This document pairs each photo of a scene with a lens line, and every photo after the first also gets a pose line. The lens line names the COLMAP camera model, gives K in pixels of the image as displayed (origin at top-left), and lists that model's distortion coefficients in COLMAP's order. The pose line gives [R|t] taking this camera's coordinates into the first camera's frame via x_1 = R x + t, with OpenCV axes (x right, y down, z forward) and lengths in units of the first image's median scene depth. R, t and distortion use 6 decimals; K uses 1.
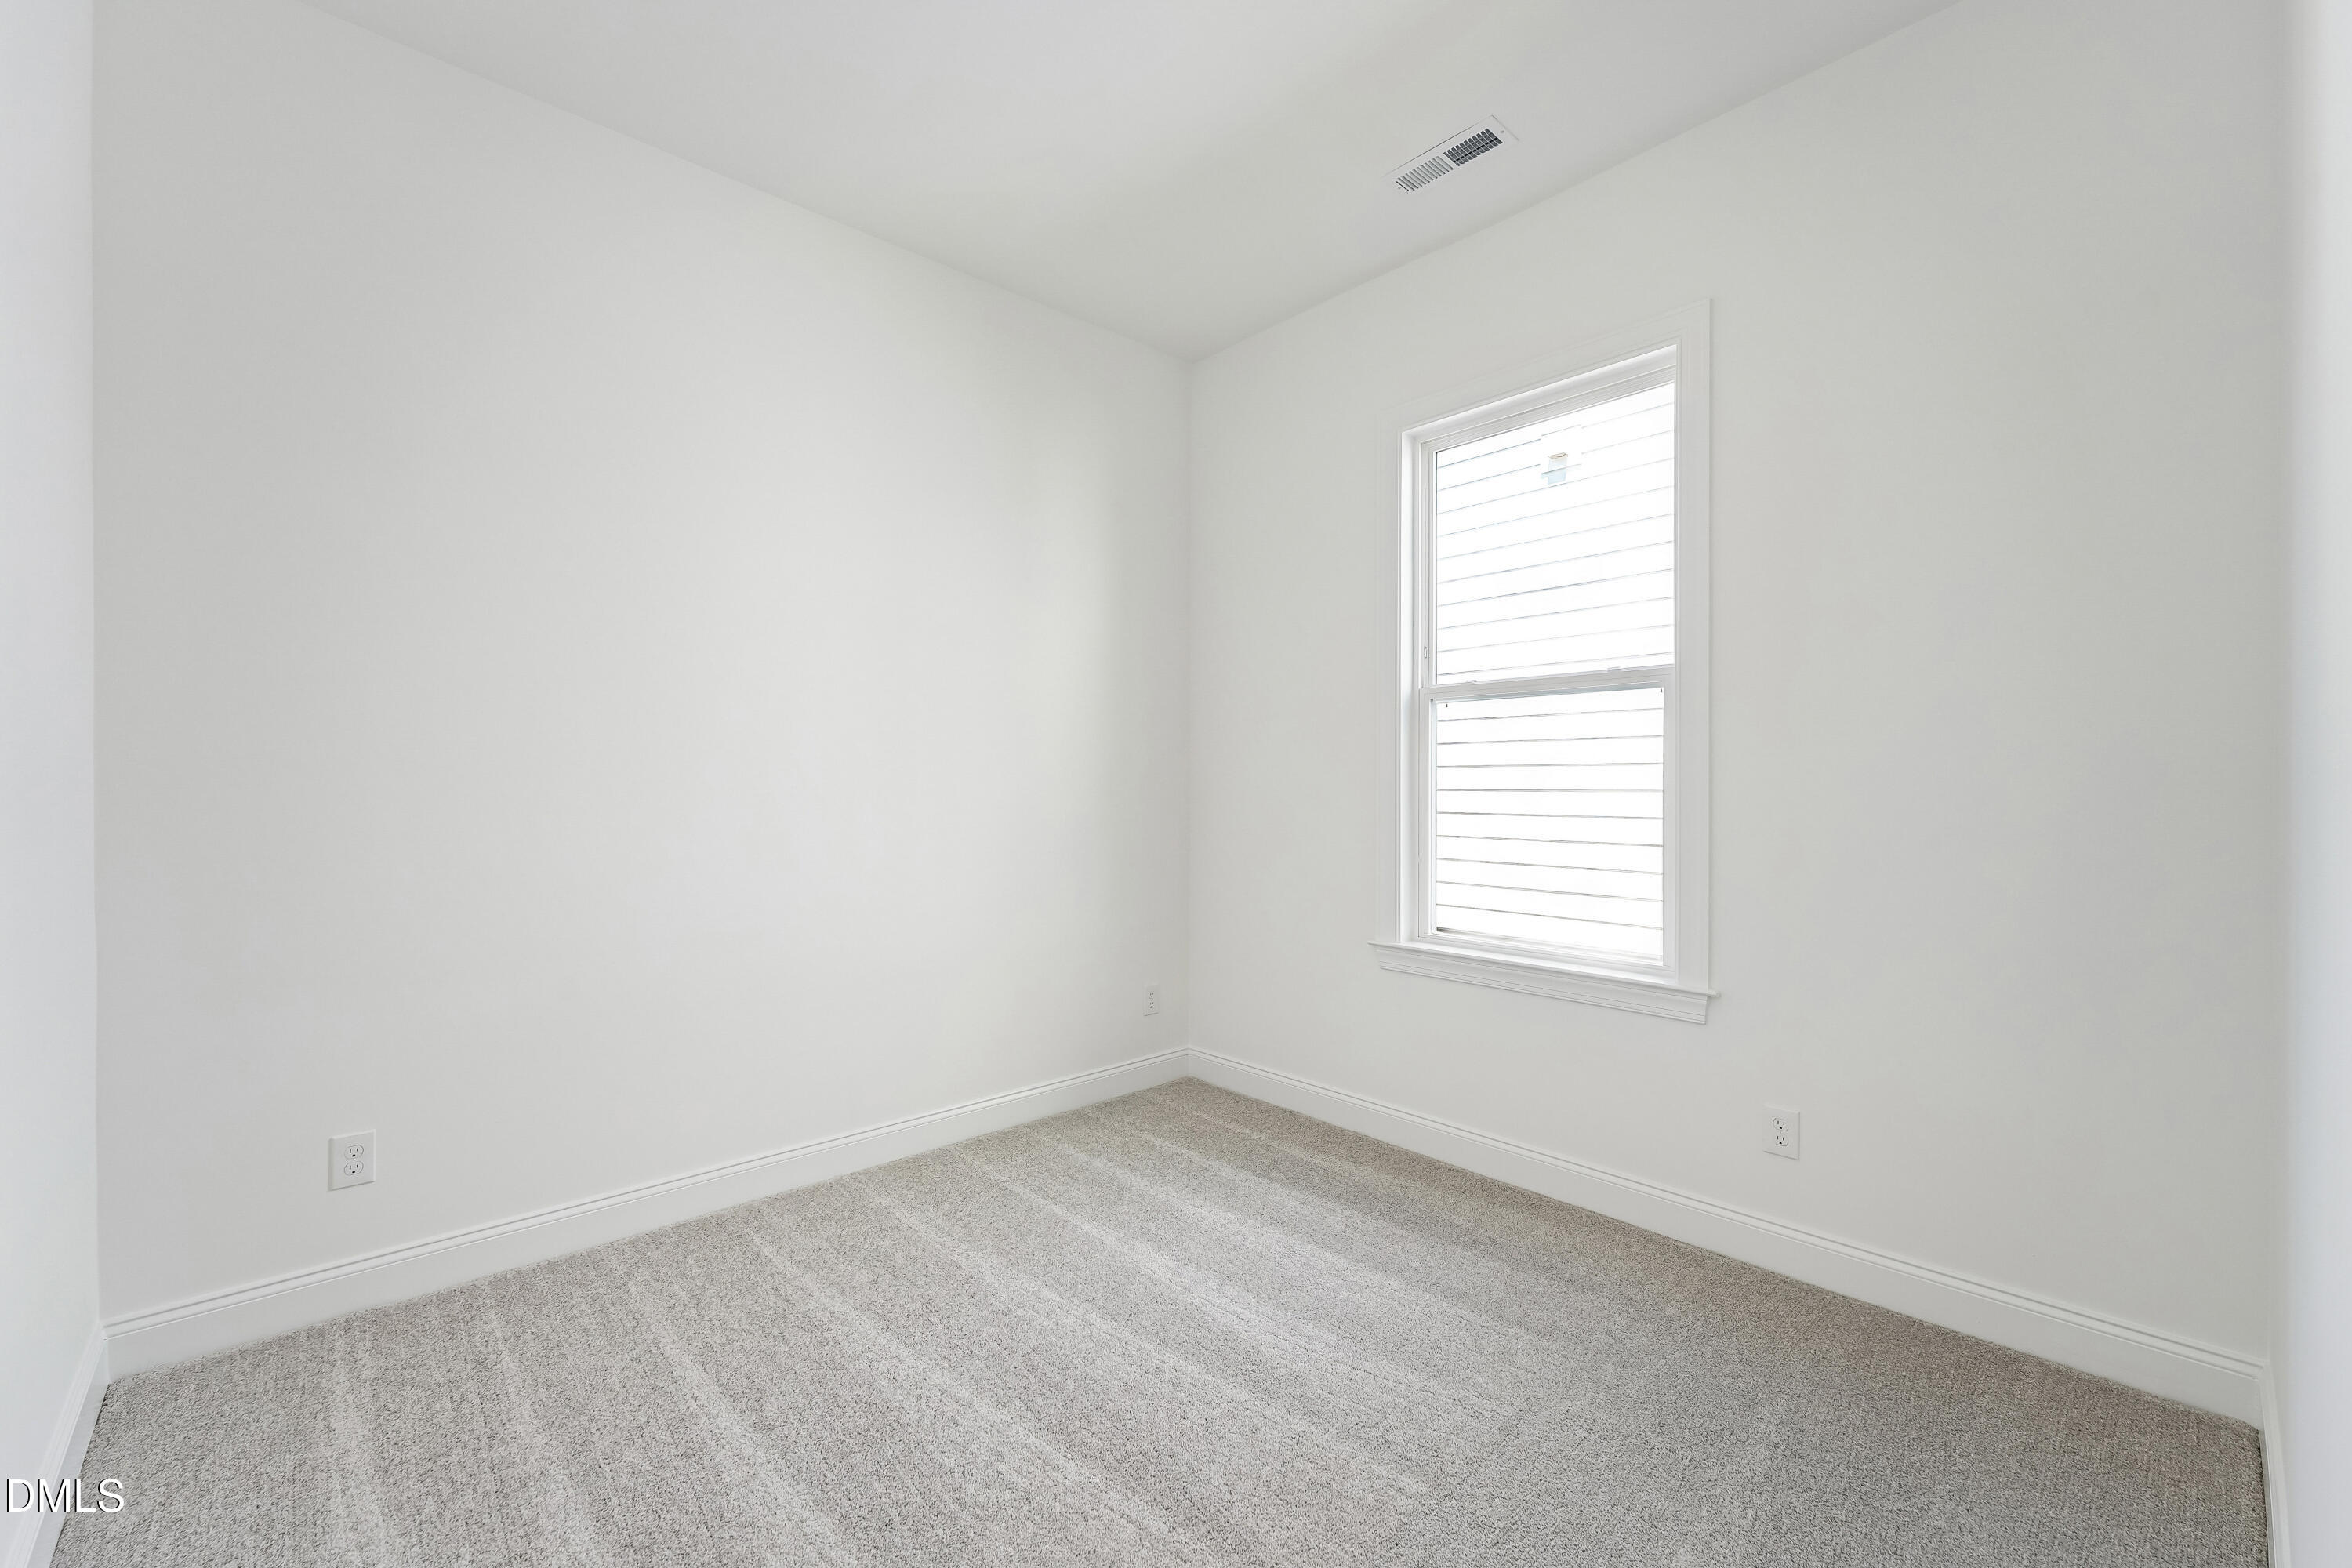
lens RADIAL K [[970.5, 0, 1172.6], [0, 970.5, 787.9], [0, 0, 1]] dist [-0.001142, 0.000134]
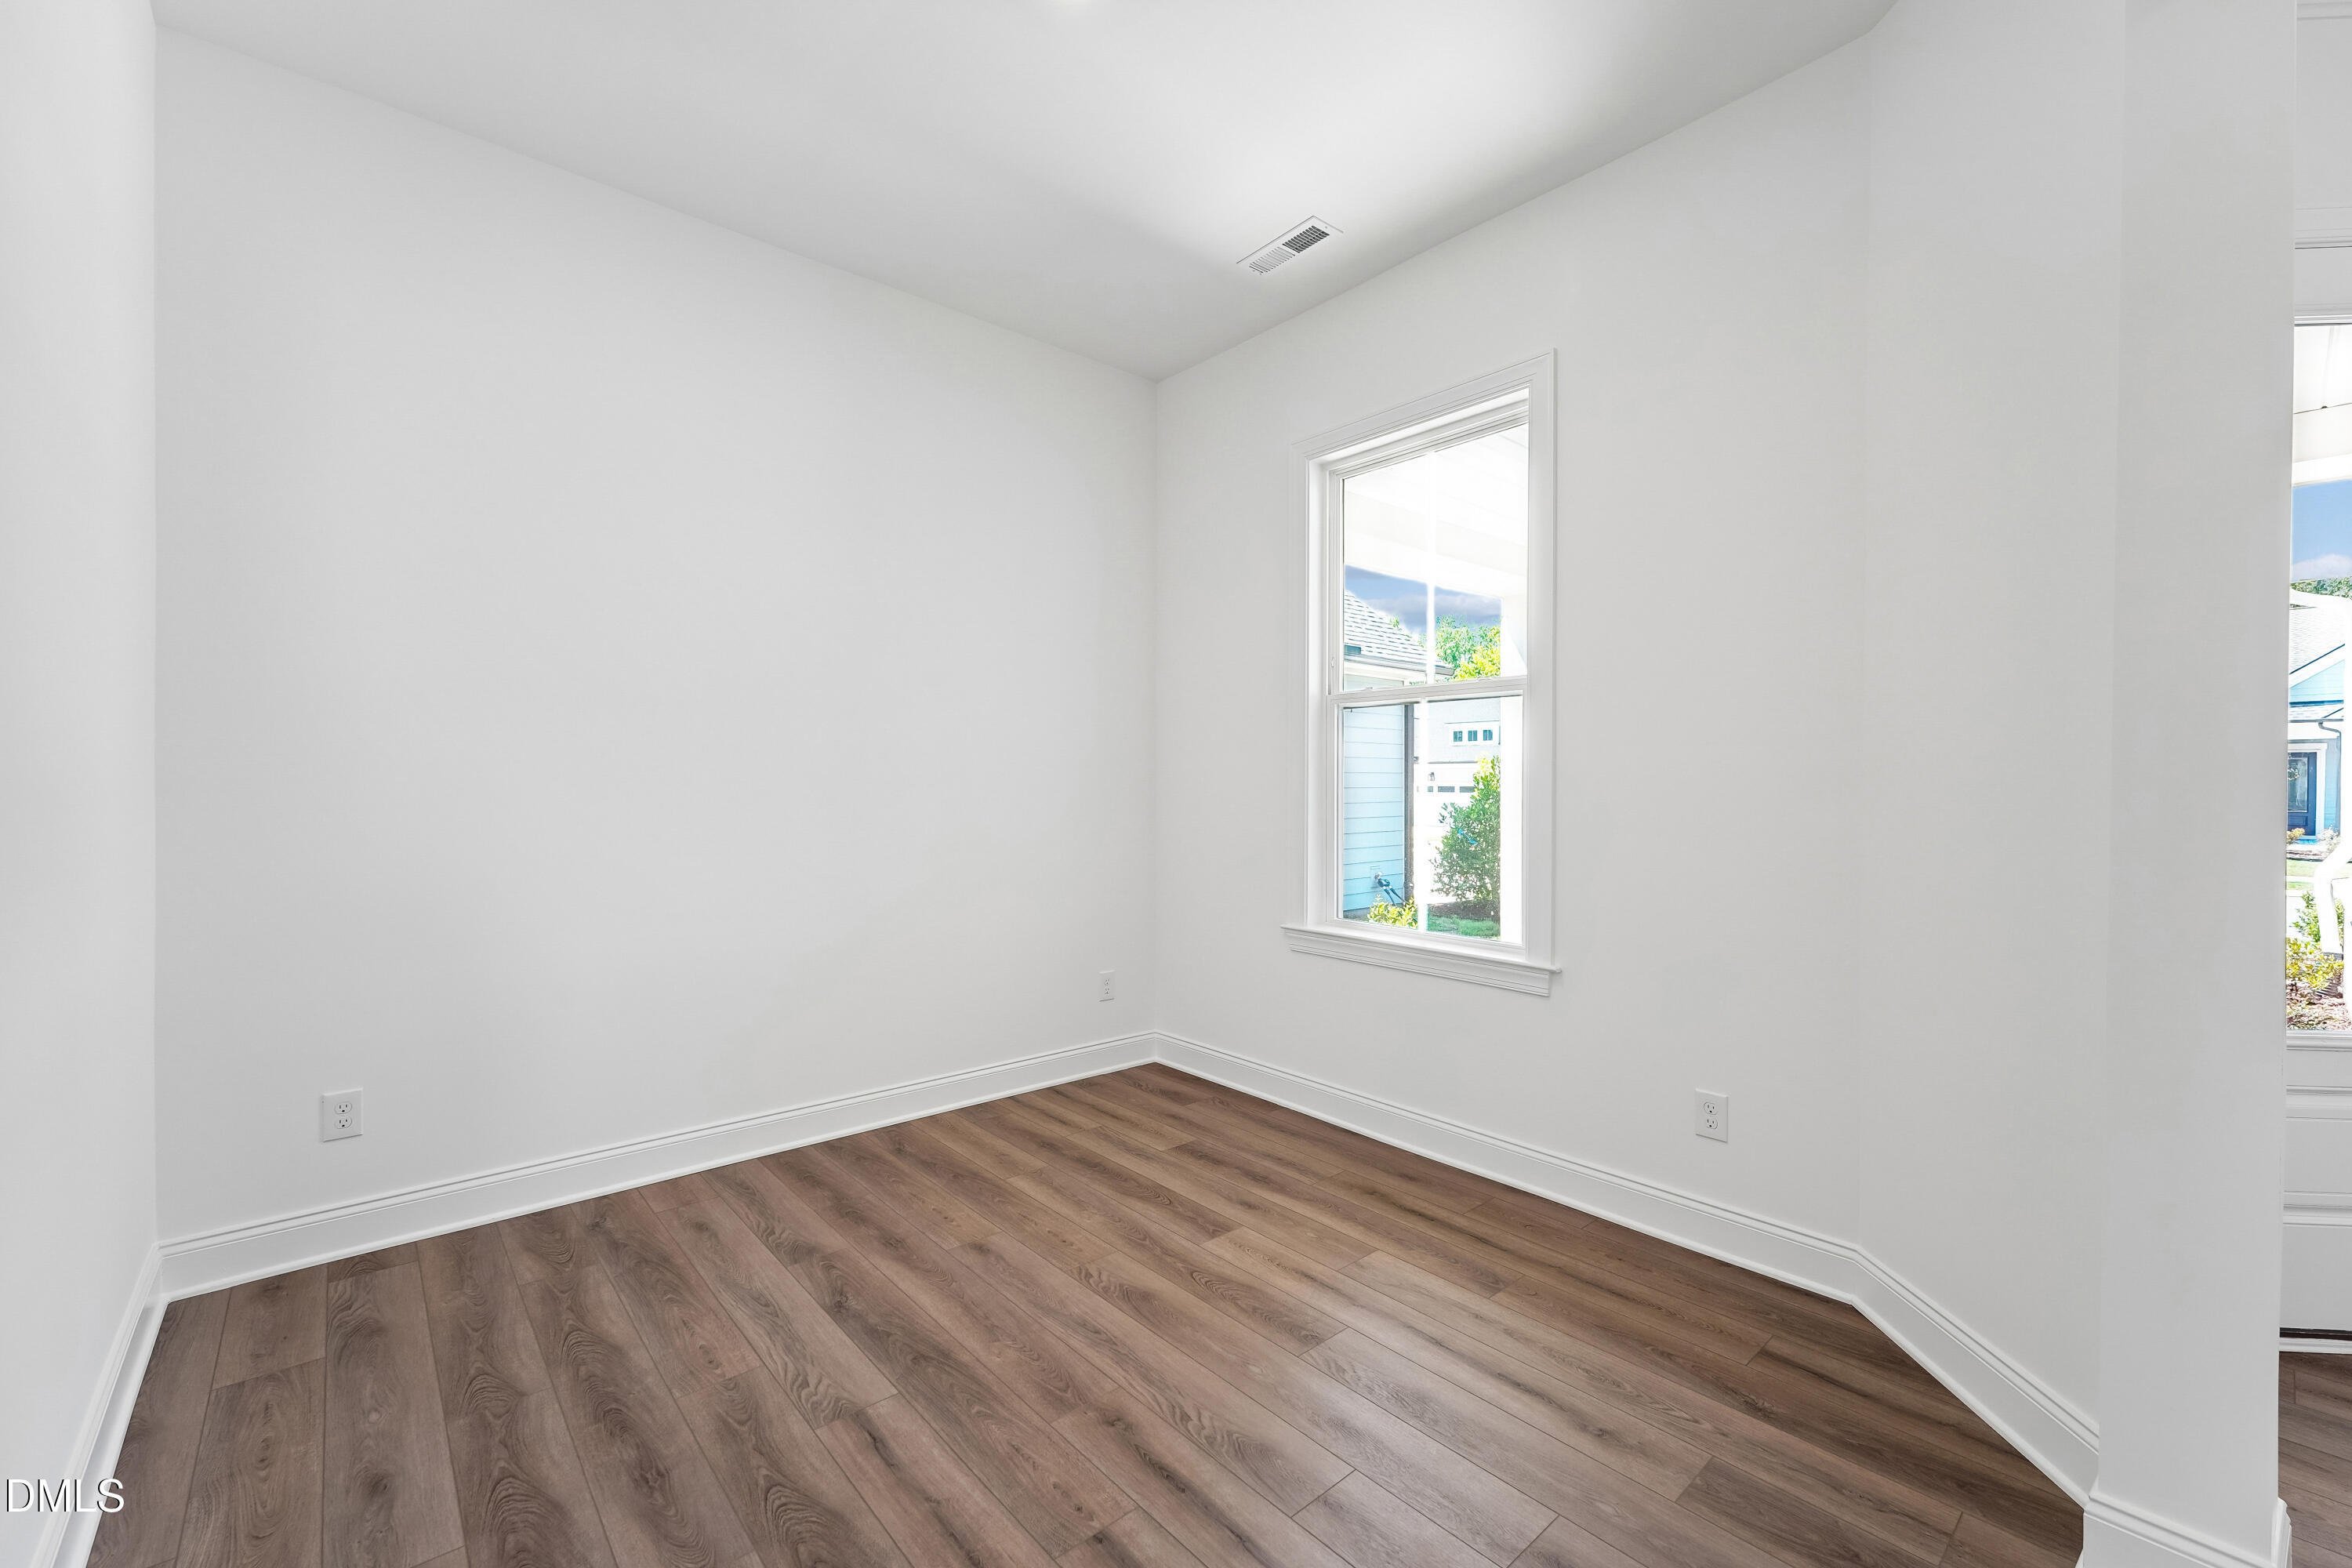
lens RADIAL K [[970.5, 0, 1178.1], [0, 970.5, 779.3], [0, 0, 1]] dist [-0.001142, 0.000134]
pose [[0.999980, 0.004660, 0.004172, 0.104862], [-0.004634, 0.999970, -0.006199, 0.000462], [-0.004201, 0.006180, 0.999972, -0.116577]]
